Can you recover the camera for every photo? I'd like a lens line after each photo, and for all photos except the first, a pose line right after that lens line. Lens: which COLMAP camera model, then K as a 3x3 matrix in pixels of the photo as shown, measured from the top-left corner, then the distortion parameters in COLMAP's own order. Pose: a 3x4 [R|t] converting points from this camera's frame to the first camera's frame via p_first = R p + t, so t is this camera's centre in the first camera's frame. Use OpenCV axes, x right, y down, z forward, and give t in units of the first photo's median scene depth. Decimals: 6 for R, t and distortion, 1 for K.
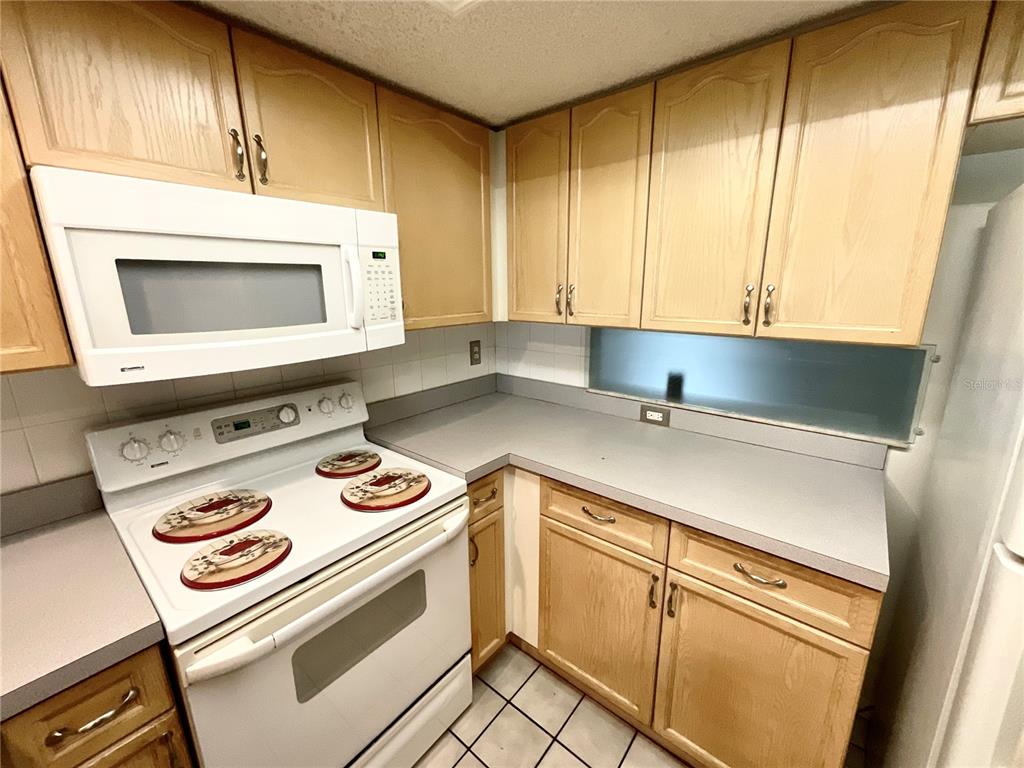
lens RADIAL K [[416.3, 0, 514.6], [0, 416.3, 384.0], [0, 0, 1]] dist [0.002092, -0.001746]
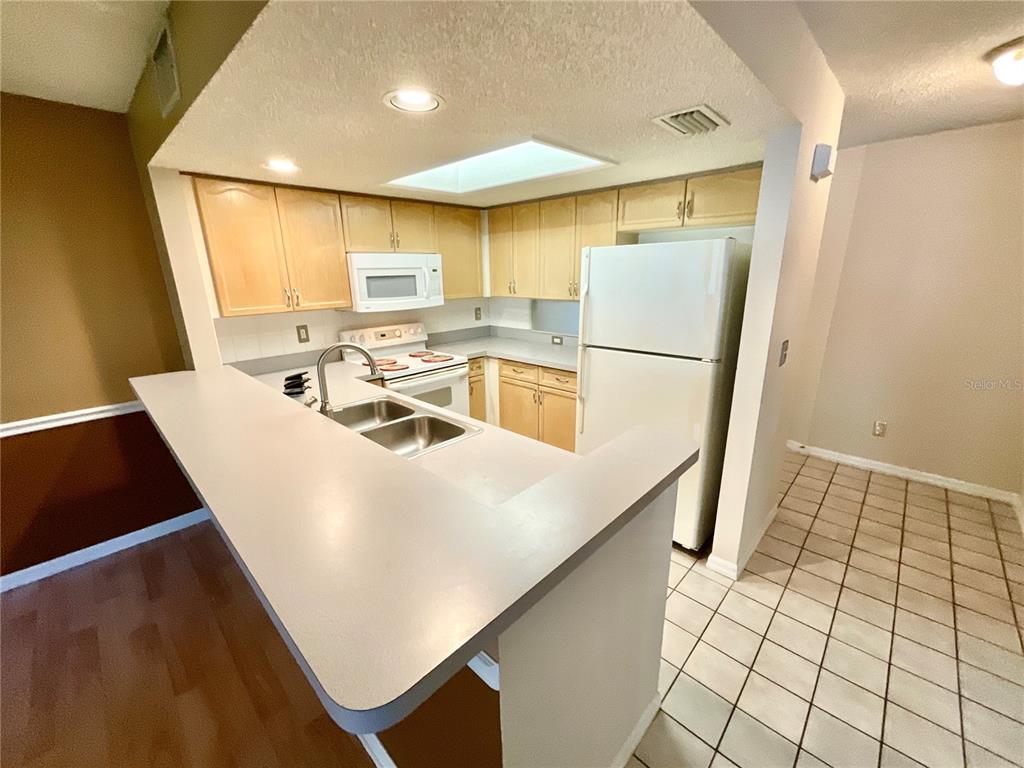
lens RADIAL K [[416.3, 0, 513.7], [0, 416.3, 383.4], [0, 0, 1]] dist [0.002092, -0.001746]
pose [[0.997505, 0.009728, -0.069926, 0.360695], [-0.007395, 0.999410, 0.033552, 0.311361], [0.070212, -0.032951, 0.996988, -1.596964]]
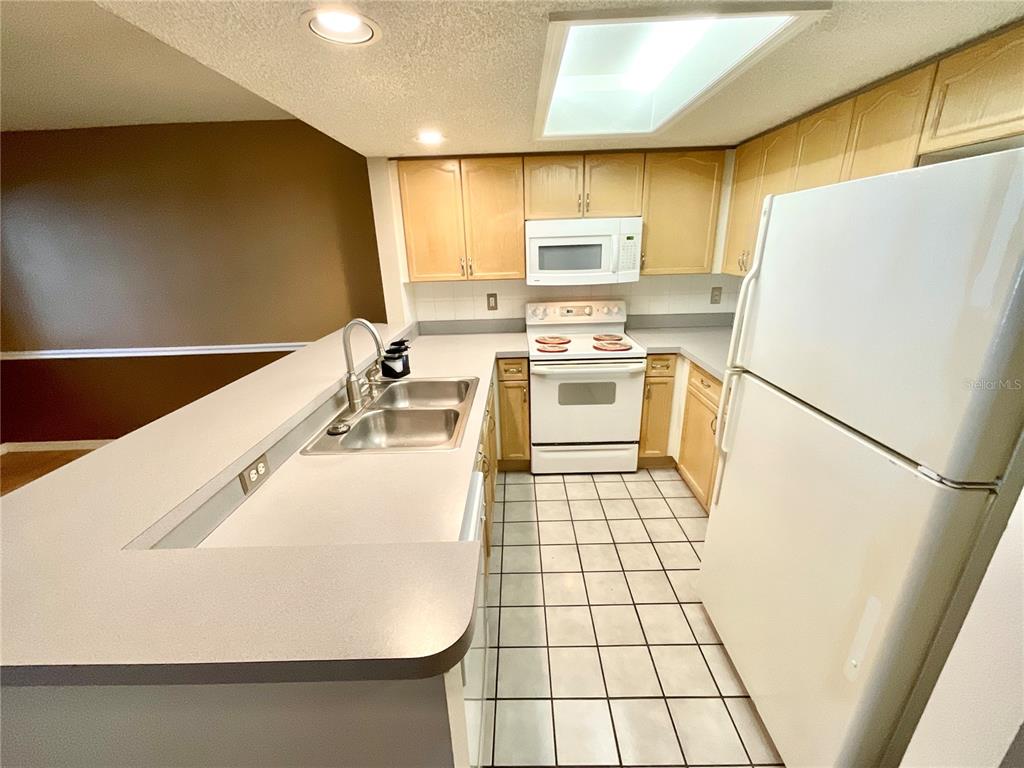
lens RADIAL K [[416.3, 0, 511.9], [0, 416.3, 384.1], [0, 0, 1]] dist [0.002092, -0.001746]
pose [[0.630763, 0.240231, -0.737853, 1.026883], [-0.156855, 0.970715, 0.181958, 0.123974], [0.759957, 0.000963, 0.649973, -0.835755]]
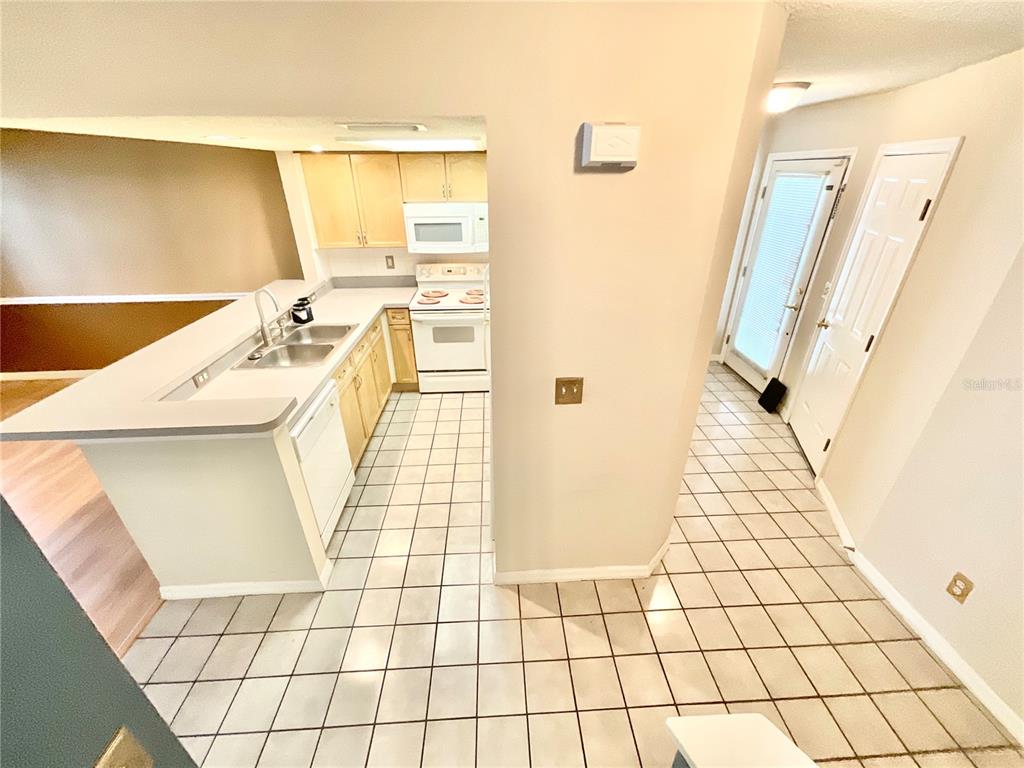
lens RADIAL K [[416.3, 0, 511.4], [0, 416.3, 385.2], [0, 0, 1]] dist [0.002092, -0.001746]
pose [[0.673903, 0.344290, -0.653697, 2.054859], [-0.172901, 0.933708, 0.313521, -0.166567], [0.718304, -0.098258, 0.688756, -0.940605]]
